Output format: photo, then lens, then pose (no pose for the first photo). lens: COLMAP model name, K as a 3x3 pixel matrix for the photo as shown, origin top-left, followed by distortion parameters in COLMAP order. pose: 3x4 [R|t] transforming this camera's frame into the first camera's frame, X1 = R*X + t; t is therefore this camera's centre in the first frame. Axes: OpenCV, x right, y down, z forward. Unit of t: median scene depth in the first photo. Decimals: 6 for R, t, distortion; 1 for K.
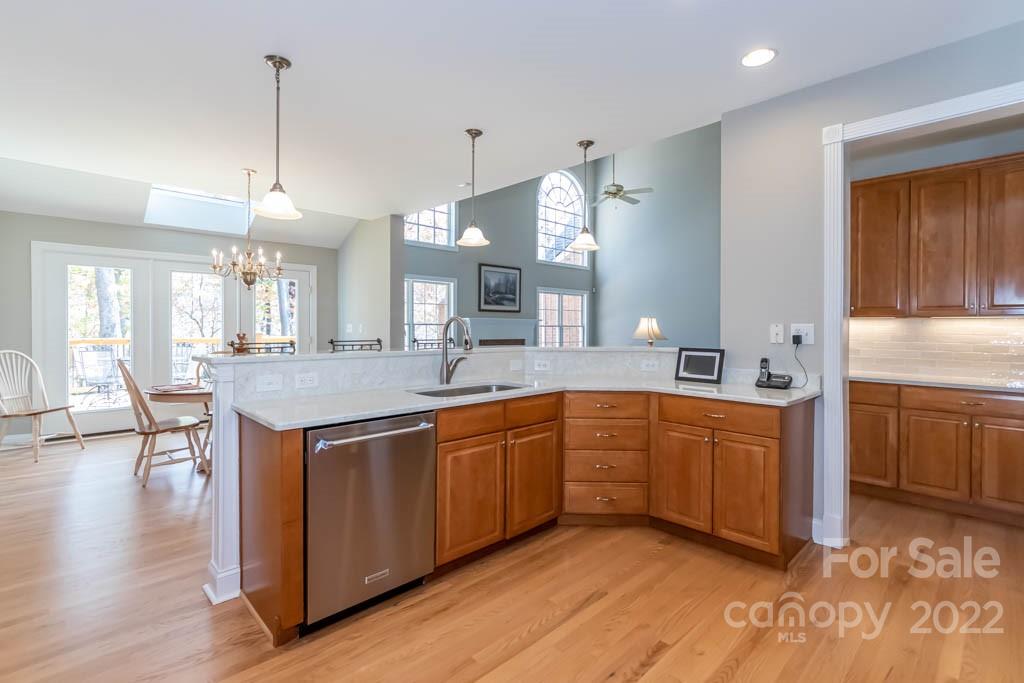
lens RADIAL K [[482.8, 0, 514.9], [0, 482.8, 334.6], [0, 0, 1]] dist [-0.000328, -0.000231]
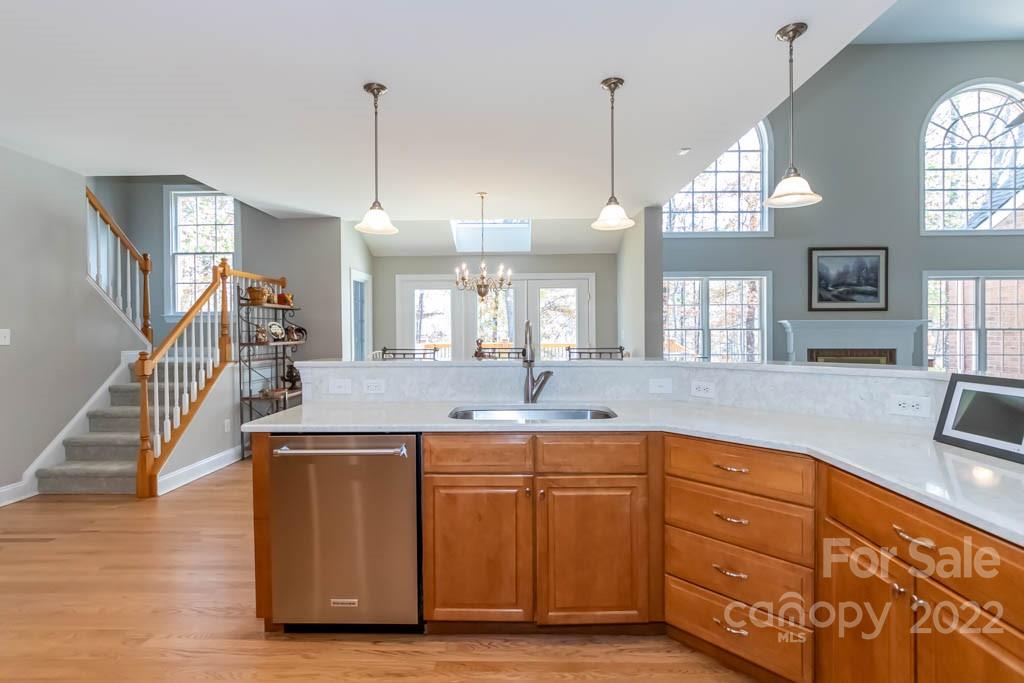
lens RADIAL K [[481.5, 0, 509.8], [0, 481.5, 337.6], [0, 0, 1]] dist [-0.000968, -0.000281]
pose [[0.696623, -0.000833, -0.717437, 0.179891], [-0.003519, 0.999983, -0.004578, -0.002060], [0.717429, 0.005714, 0.696608, 0.173252]]
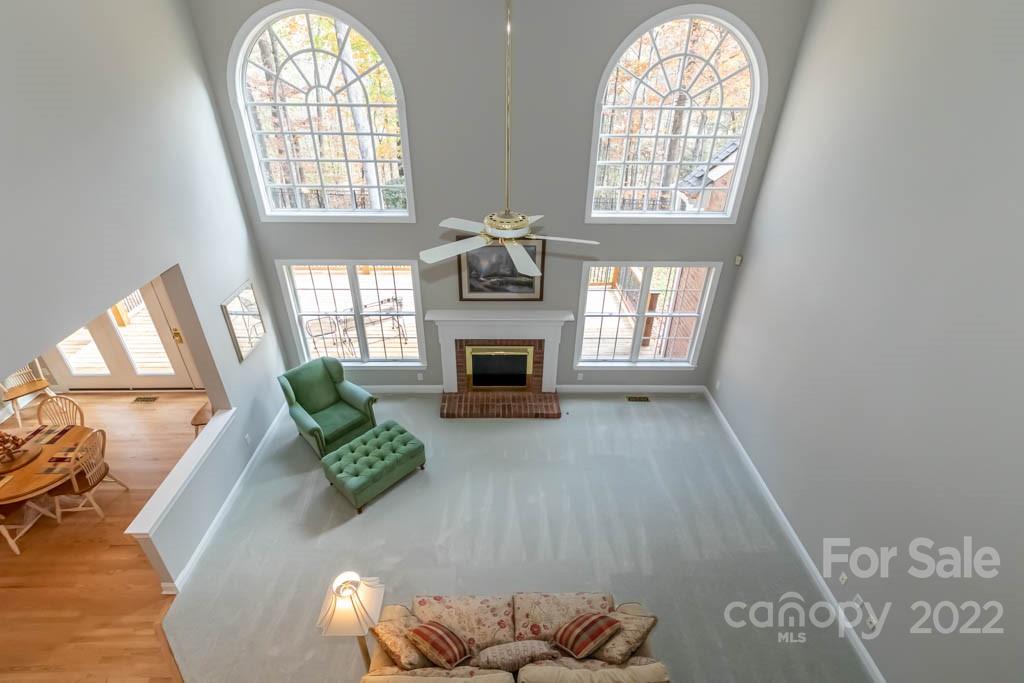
lens RADIAL K [[481.5, 0, 509.8], [0, 481.5, 337.6], [0, 0, 1]] dist [-0.000968, -0.000281]
pose [[0.724317, 0.363298, -0.585986, 0.526341], [-0.017912, 0.859540, 0.510754, -0.465550], [0.689234, -0.359452, 0.629087, 0.750156]]
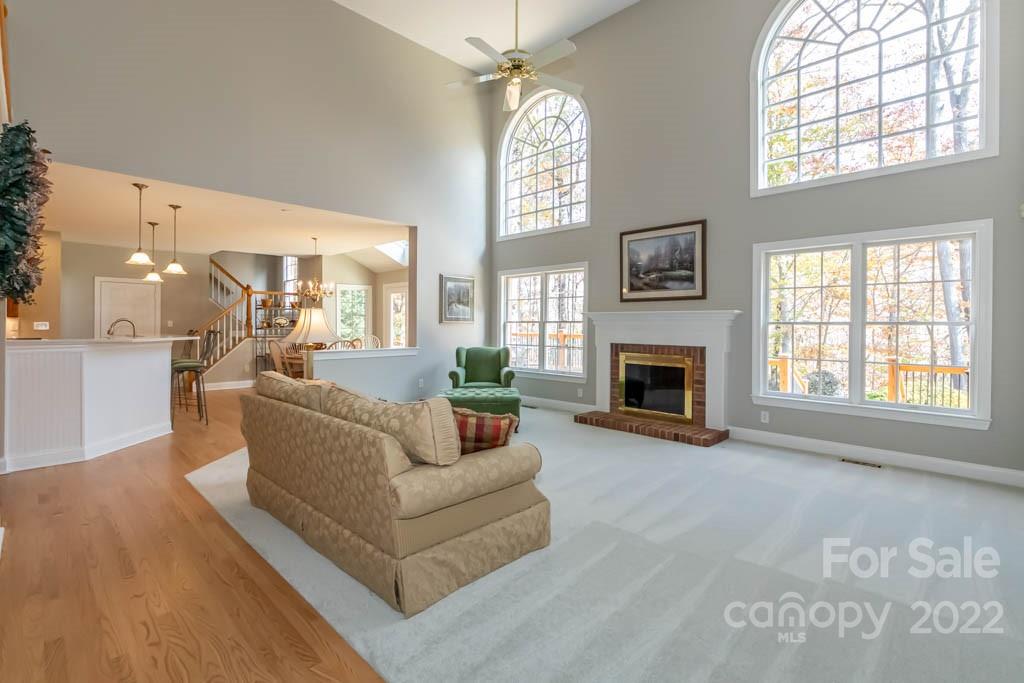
lens RADIAL K [[477.5, 0, 509.4], [0, 477.5, 323.2], [0, 0, 1]] dist [0.001514, -0.000194]
pose [[0.013613, -0.003254, -0.999902, 0.775273], [-0.017058, 0.999848, -0.003486, -0.016777], [0.999762, 0.017103, 0.013555, 1.063393]]
